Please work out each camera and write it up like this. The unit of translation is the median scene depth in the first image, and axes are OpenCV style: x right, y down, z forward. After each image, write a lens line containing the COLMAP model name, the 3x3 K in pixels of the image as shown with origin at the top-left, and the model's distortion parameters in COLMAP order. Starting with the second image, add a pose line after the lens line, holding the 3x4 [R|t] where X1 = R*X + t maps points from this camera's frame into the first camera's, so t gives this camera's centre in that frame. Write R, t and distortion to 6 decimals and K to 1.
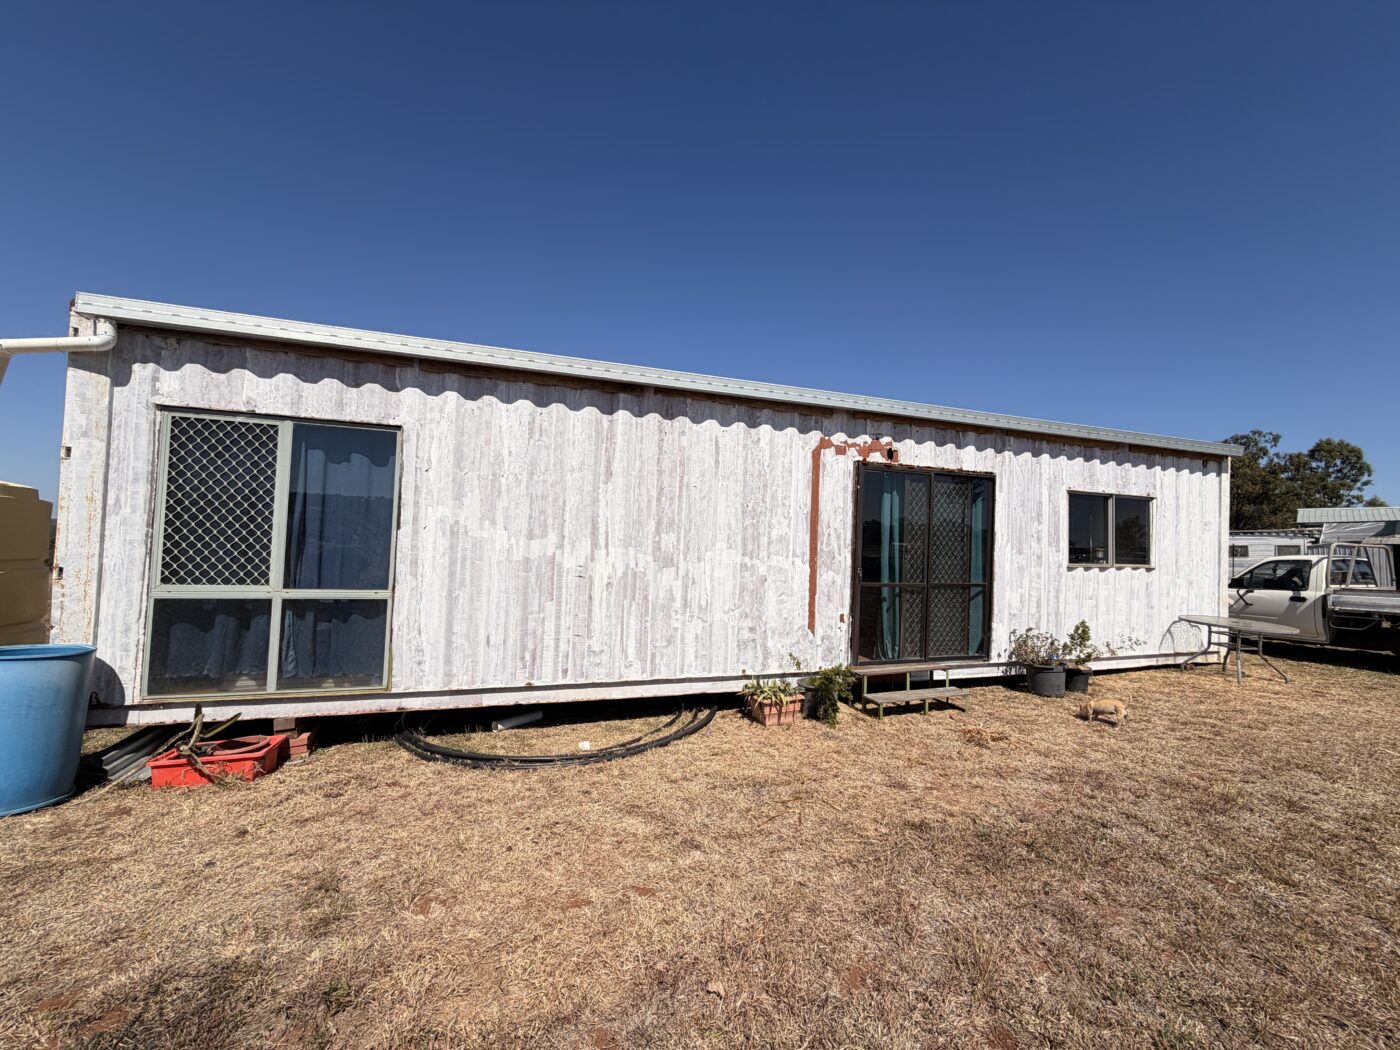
lens RADIAL K [[563.6, 0, 697.6], [0, 563.6, 525.0], [0, 0, 1]] dist [-0.002278, -0.000483]
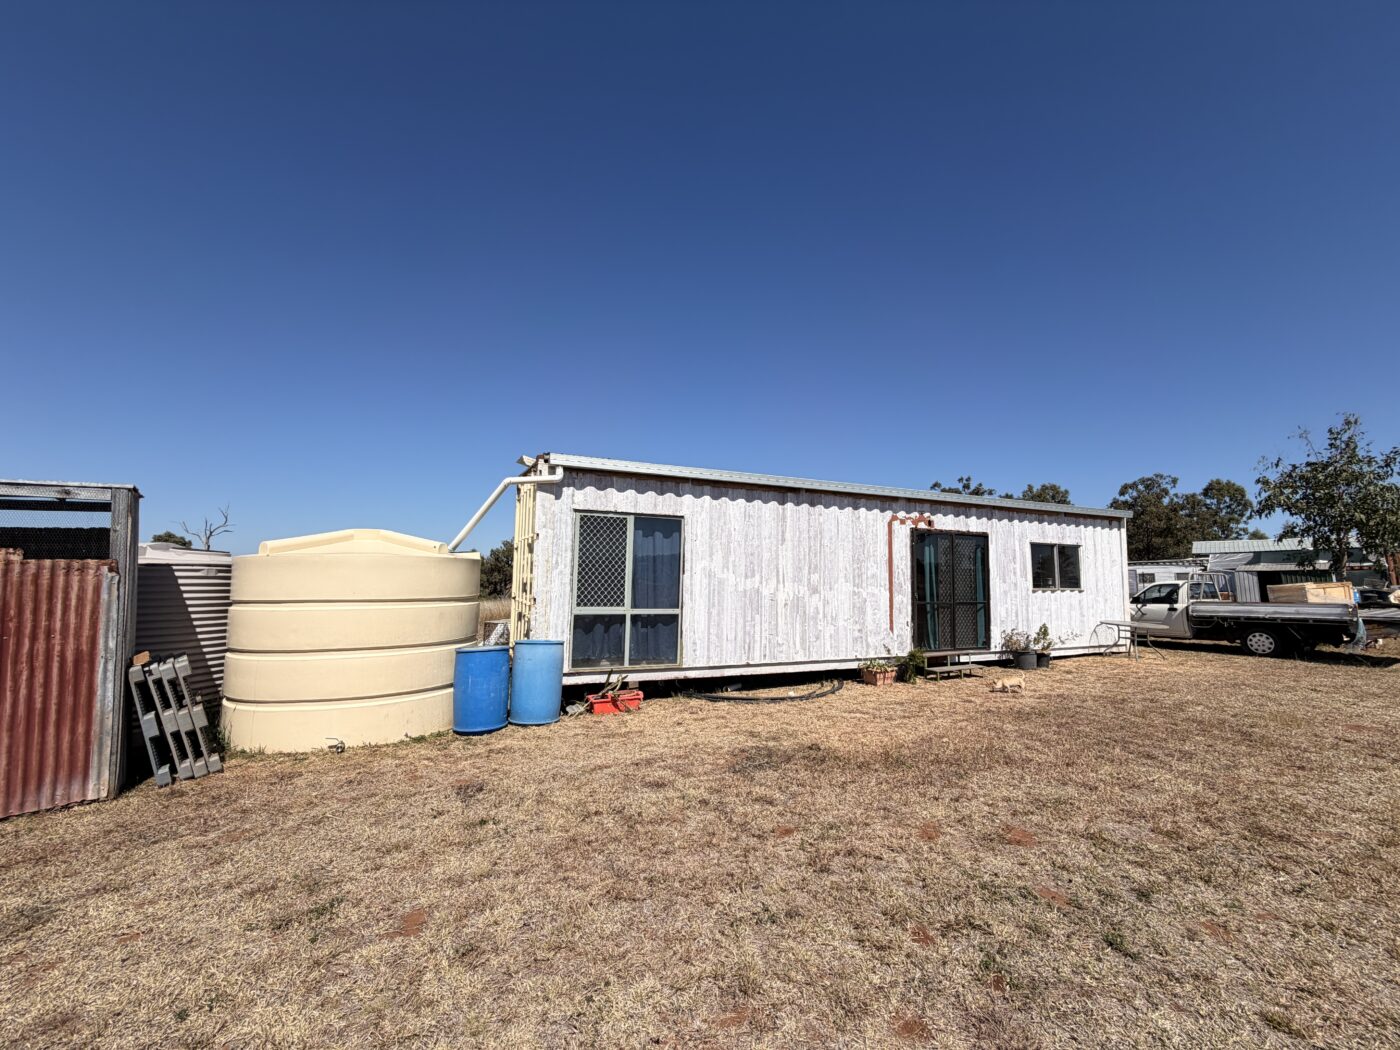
lens RADIAL K [[563.6, 0, 700.1], [0, 563.6, 522.3], [0, 0, 1]] dist [-0.002278, -0.000483]
pose [[0.996074, -0.007152, 0.088231, -0.536416], [0.012998, 0.997744, -0.065862, -0.032498], [-0.087561, 0.066750, 0.993920, -0.658080]]
